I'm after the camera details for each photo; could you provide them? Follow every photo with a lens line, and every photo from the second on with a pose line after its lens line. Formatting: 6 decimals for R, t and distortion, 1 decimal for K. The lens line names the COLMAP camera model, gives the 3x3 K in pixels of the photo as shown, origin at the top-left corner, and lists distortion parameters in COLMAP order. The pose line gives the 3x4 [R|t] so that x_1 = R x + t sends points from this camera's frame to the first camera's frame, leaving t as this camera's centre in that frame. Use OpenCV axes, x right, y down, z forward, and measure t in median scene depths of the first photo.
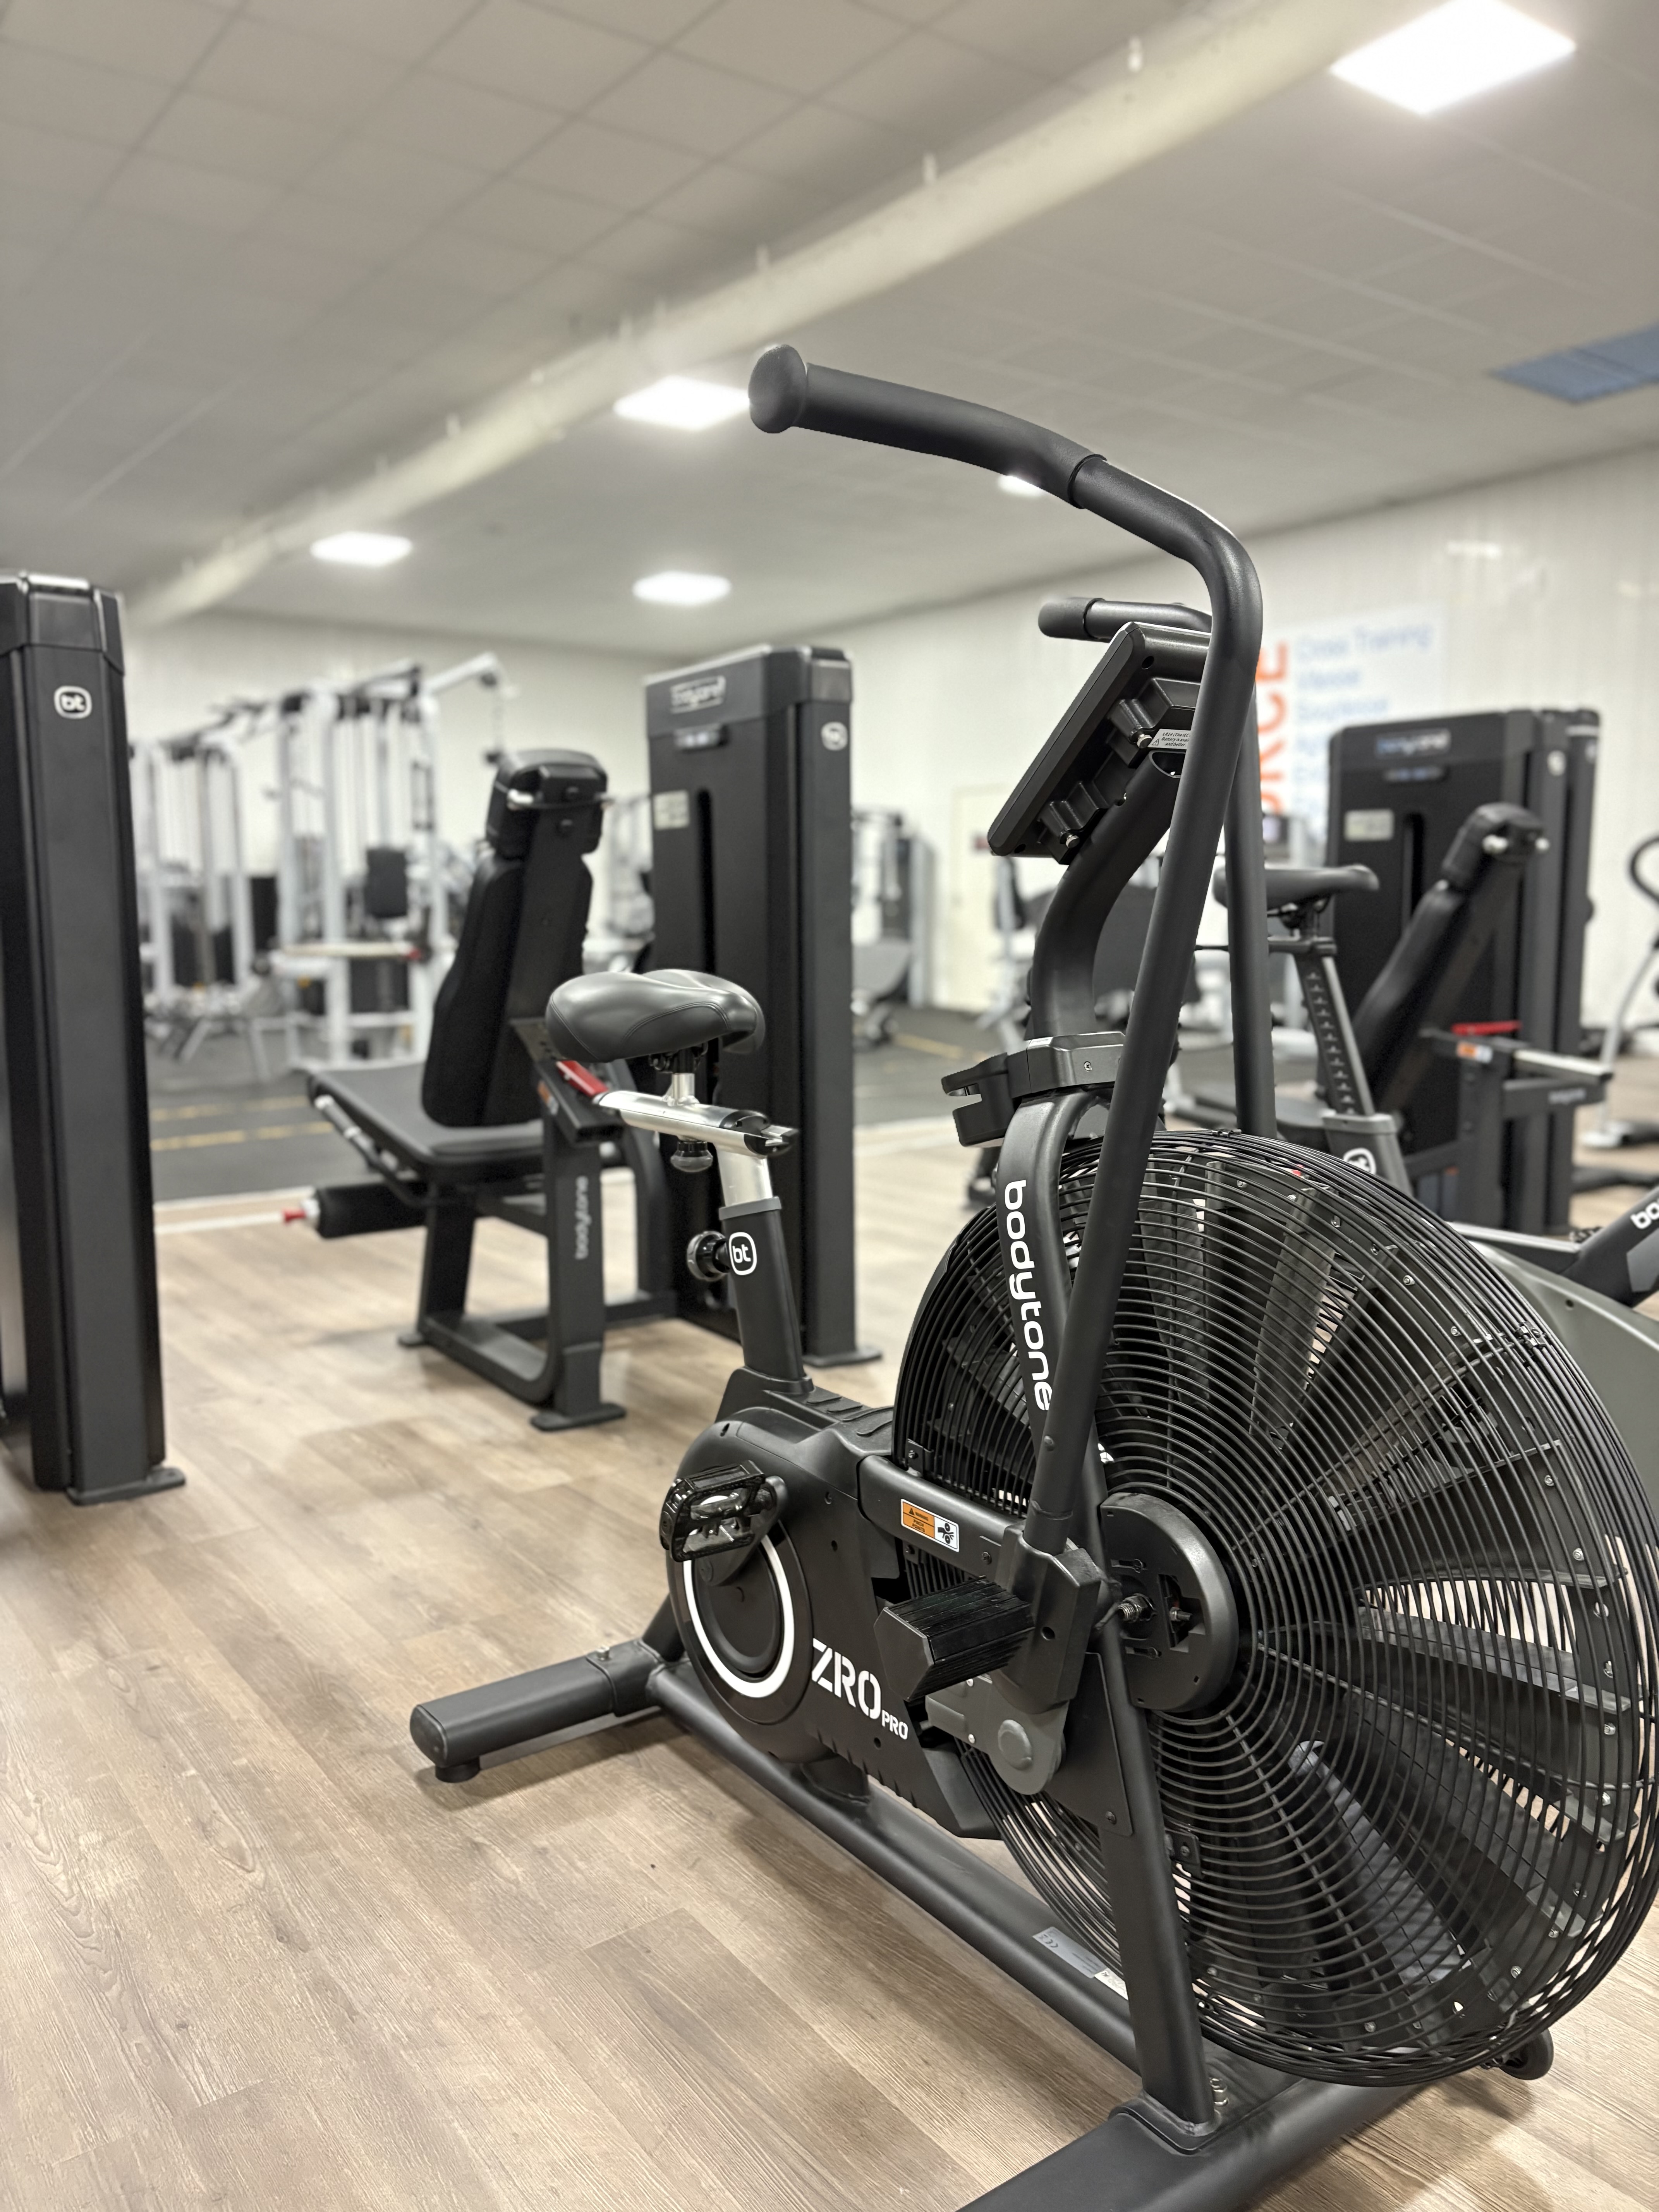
lens RADIAL K [[1674.0, 0, 829.8], [0, 1674.0, 1103.2], [0, 0, 1]] dist [0.029971, -0.011484]
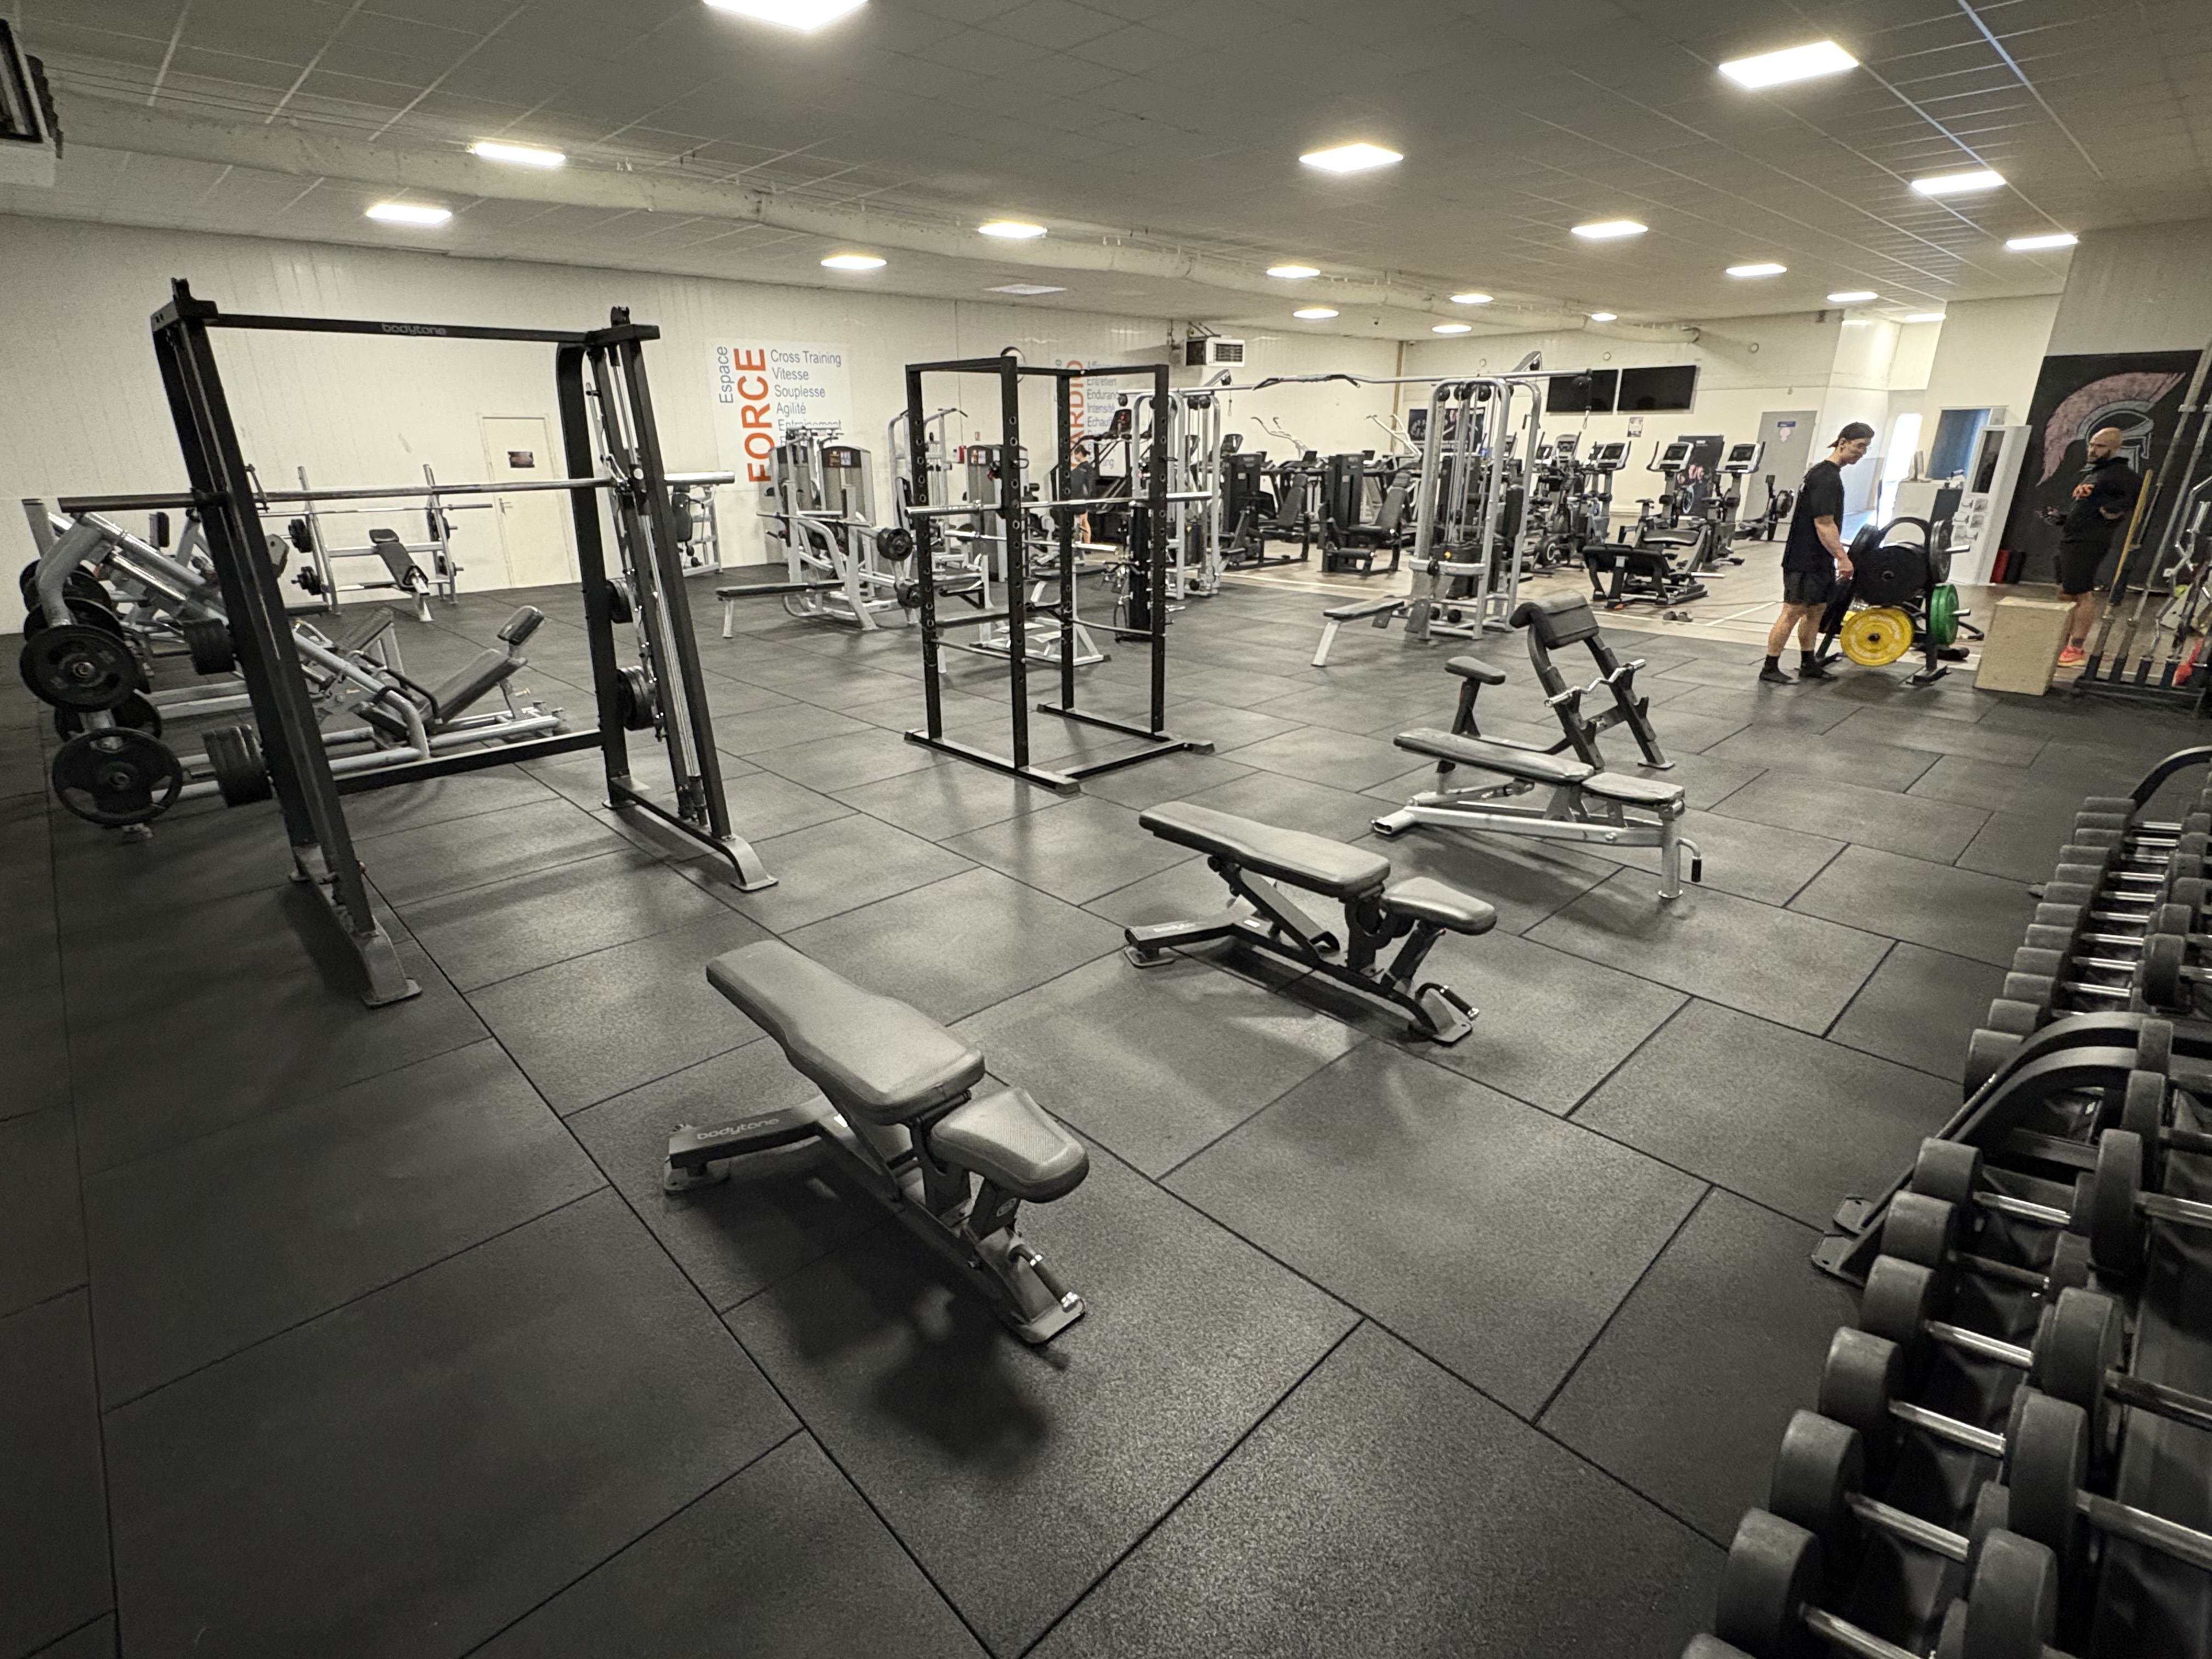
lens RADIAL K [[1069.6, 0, 1106.4], [0, 1069.6, 840.4], [0, 0, 1]] dist [-0.001808, 0.000378]
pose [[-0.132507, -0.345732, 0.928930, -1.109217], [0.137240, 0.921768, 0.362643, -0.155493], [-0.981635, 0.175539, -0.074692, 0.841578]]
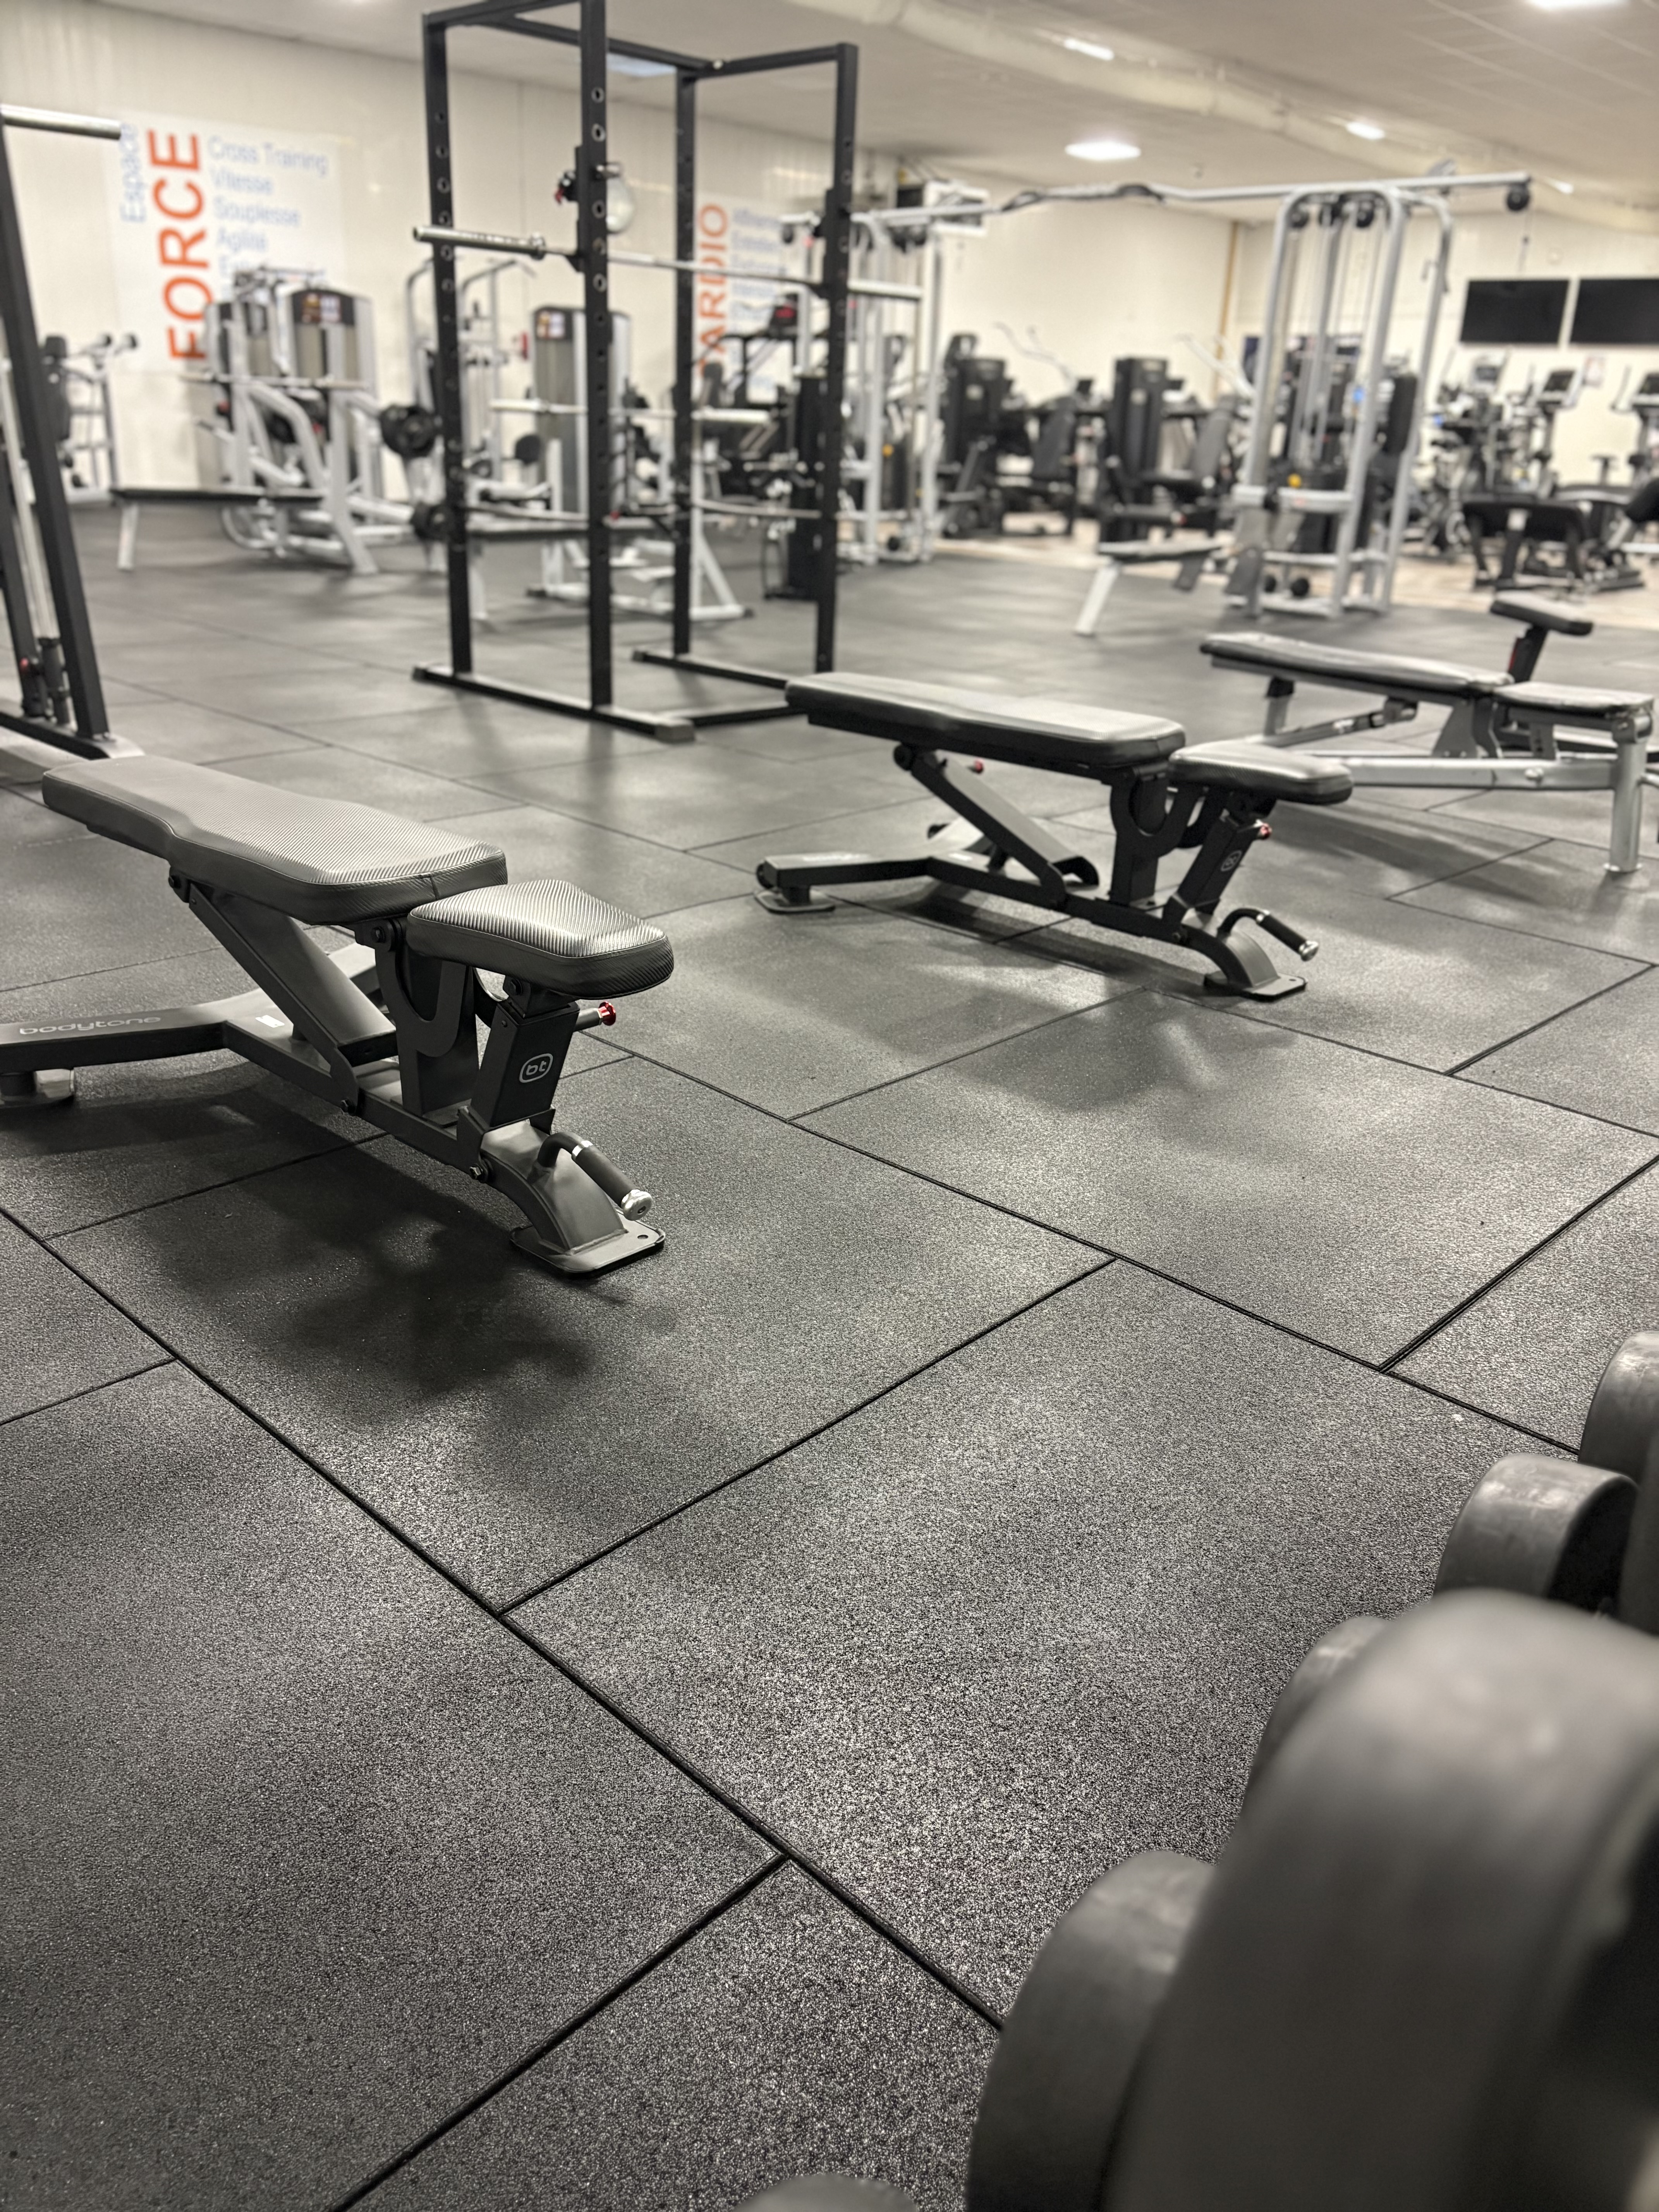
lens RADIAL K [[1674.0, 0, 827.0], [0, 1674.0, 1102.8], [0, 0, 1]] dist [0.029971, -0.011484]
pose [[-0.167184, -0.381790, 0.909003, -1.121272], [0.091084, 0.912055, 0.399824, -0.100782], [-0.981709, 0.149640, -0.117706, 0.846656]]
